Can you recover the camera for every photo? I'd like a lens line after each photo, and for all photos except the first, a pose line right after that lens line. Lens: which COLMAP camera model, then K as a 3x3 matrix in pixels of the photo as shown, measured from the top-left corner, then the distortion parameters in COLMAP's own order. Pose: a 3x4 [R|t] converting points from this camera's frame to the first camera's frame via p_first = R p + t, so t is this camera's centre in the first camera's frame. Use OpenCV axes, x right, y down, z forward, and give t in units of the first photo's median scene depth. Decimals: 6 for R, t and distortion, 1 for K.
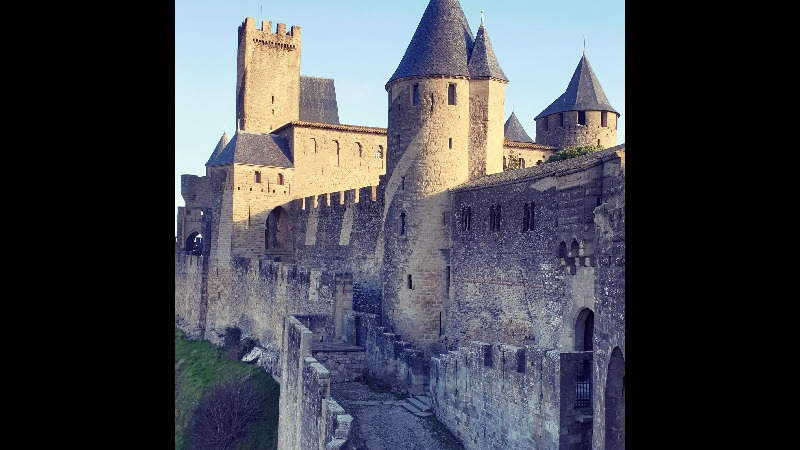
lens RADIAL K [[649.7, 0, 403.7], [0, 649.7, 250.2], [0, 0, 1]] dist [0.084801, -0.009416]
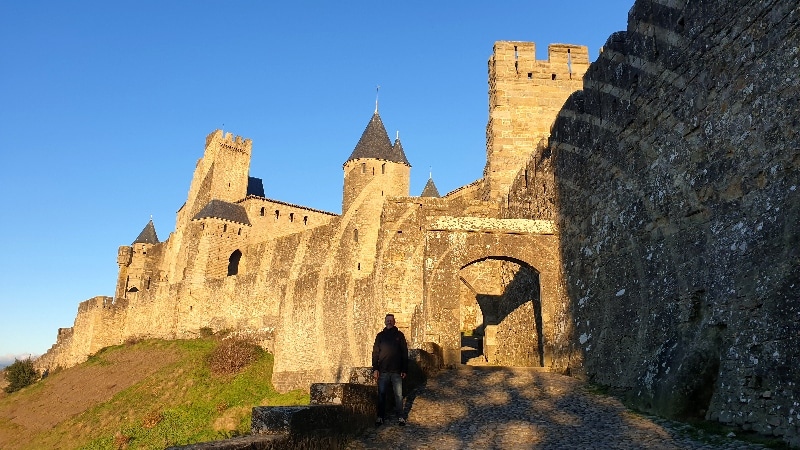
lens RADIAL K [[598.0, 0, 403.9], [0, 598.0, 221.1], [0, 0, 1]] dist [0.054347, -0.004119]
pose [[0.962776, 0.071223, 0.260747, -0.207228], [-0.000817, 0.965423, -0.260689, 0.239220], [-0.270298, 0.250772, 0.929544, -0.387931]]
